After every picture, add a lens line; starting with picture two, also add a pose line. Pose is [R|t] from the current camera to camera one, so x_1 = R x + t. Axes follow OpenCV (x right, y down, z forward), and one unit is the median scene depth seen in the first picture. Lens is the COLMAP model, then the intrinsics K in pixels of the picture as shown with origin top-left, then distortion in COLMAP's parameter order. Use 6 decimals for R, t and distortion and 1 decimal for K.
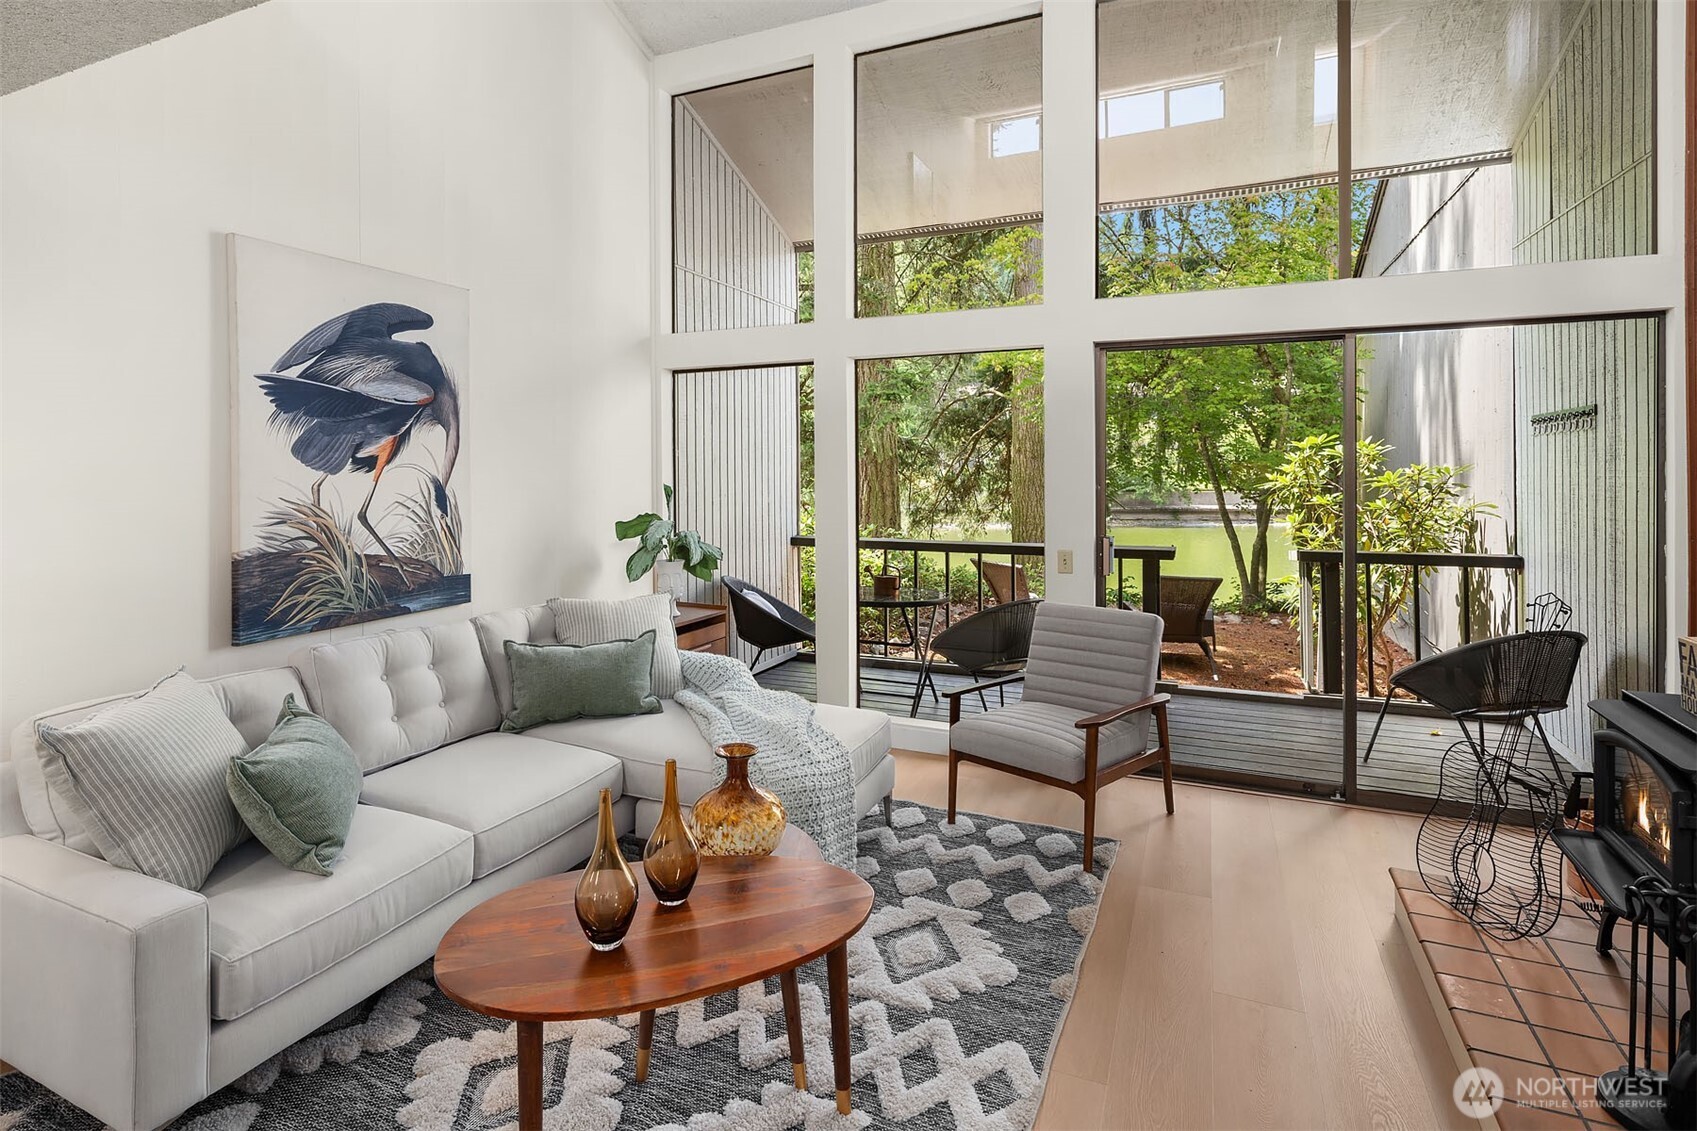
lens RADIAL K [[850.0, 0, 837.9], [0, 850.0, 471.9], [0, 0, 1]] dist [0.000831, -0.004093]
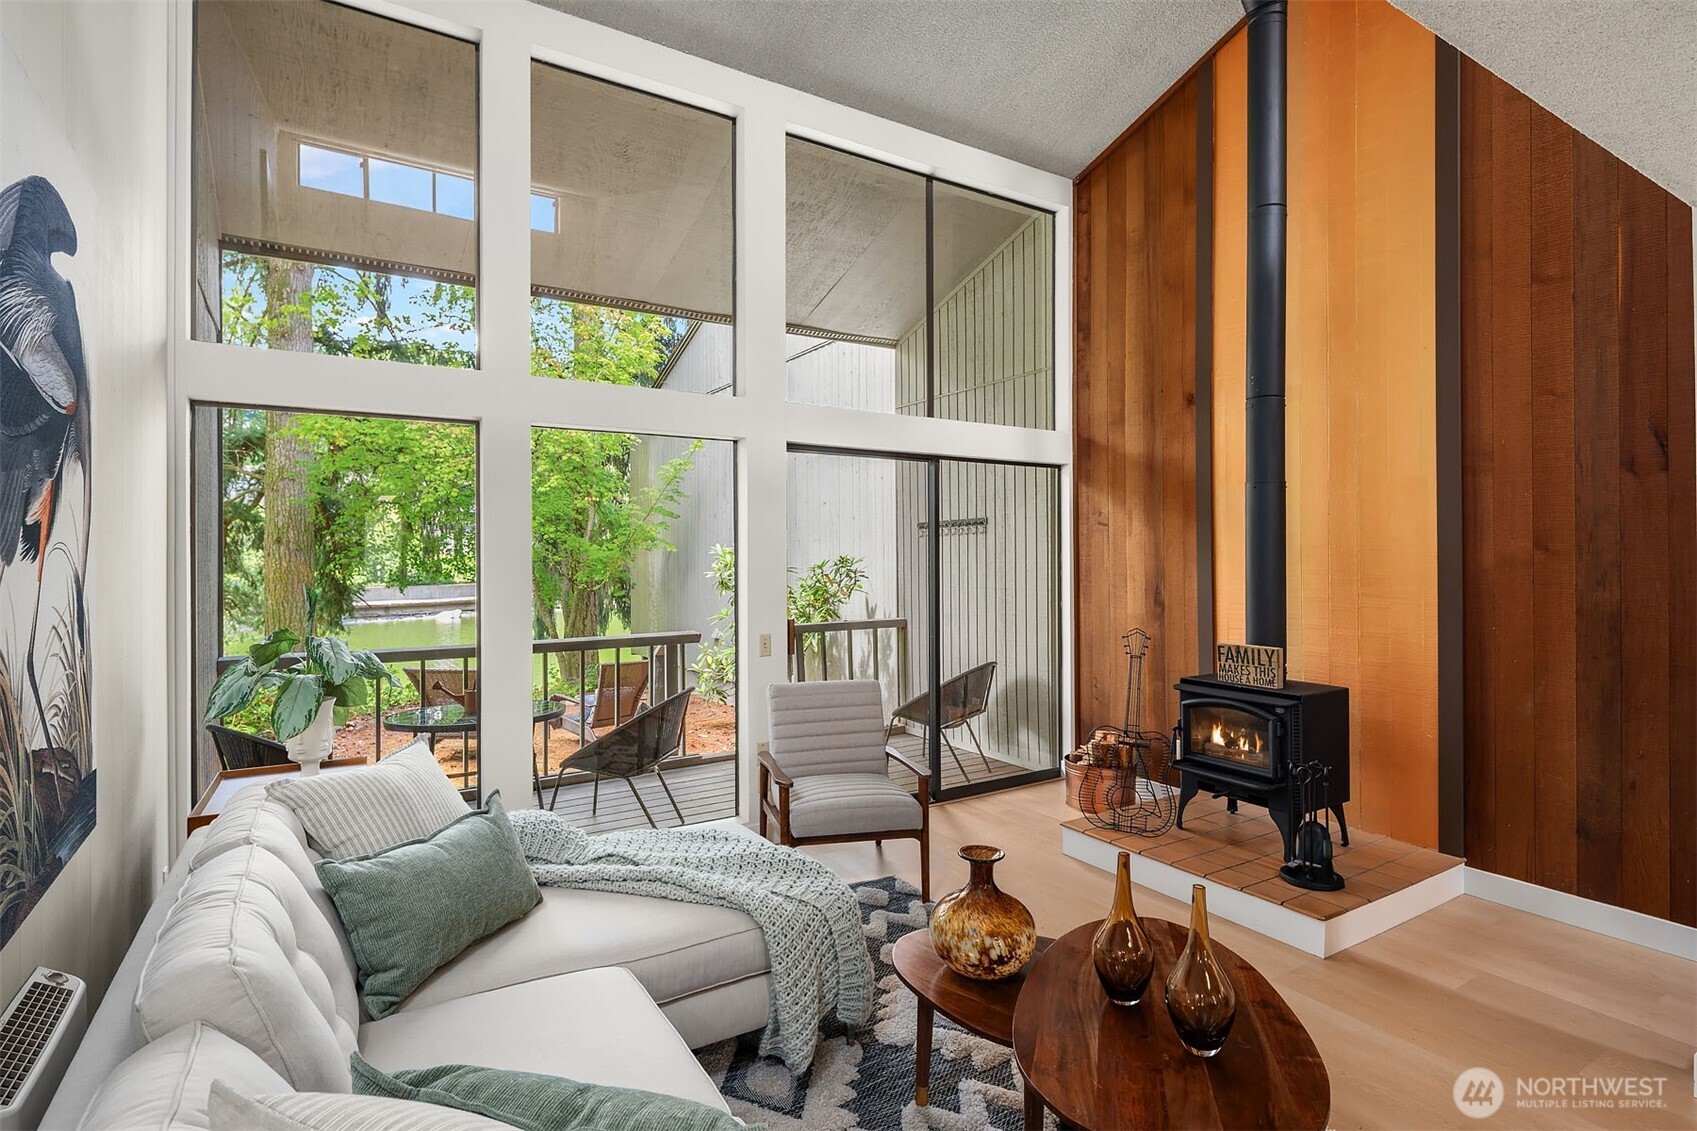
lens RADIAL K [[850.0, 0, 850.3], [0, 850.0, 558.3], [0, 0, 1]] dist [0.000831, -0.004093]
pose [[0.570722, -0.005772, 0.821123, -0.598672], [0.012014, 0.999927, -0.001322, -0.003041], [-0.821056, 0.010620, 0.570750, 0.319263]]
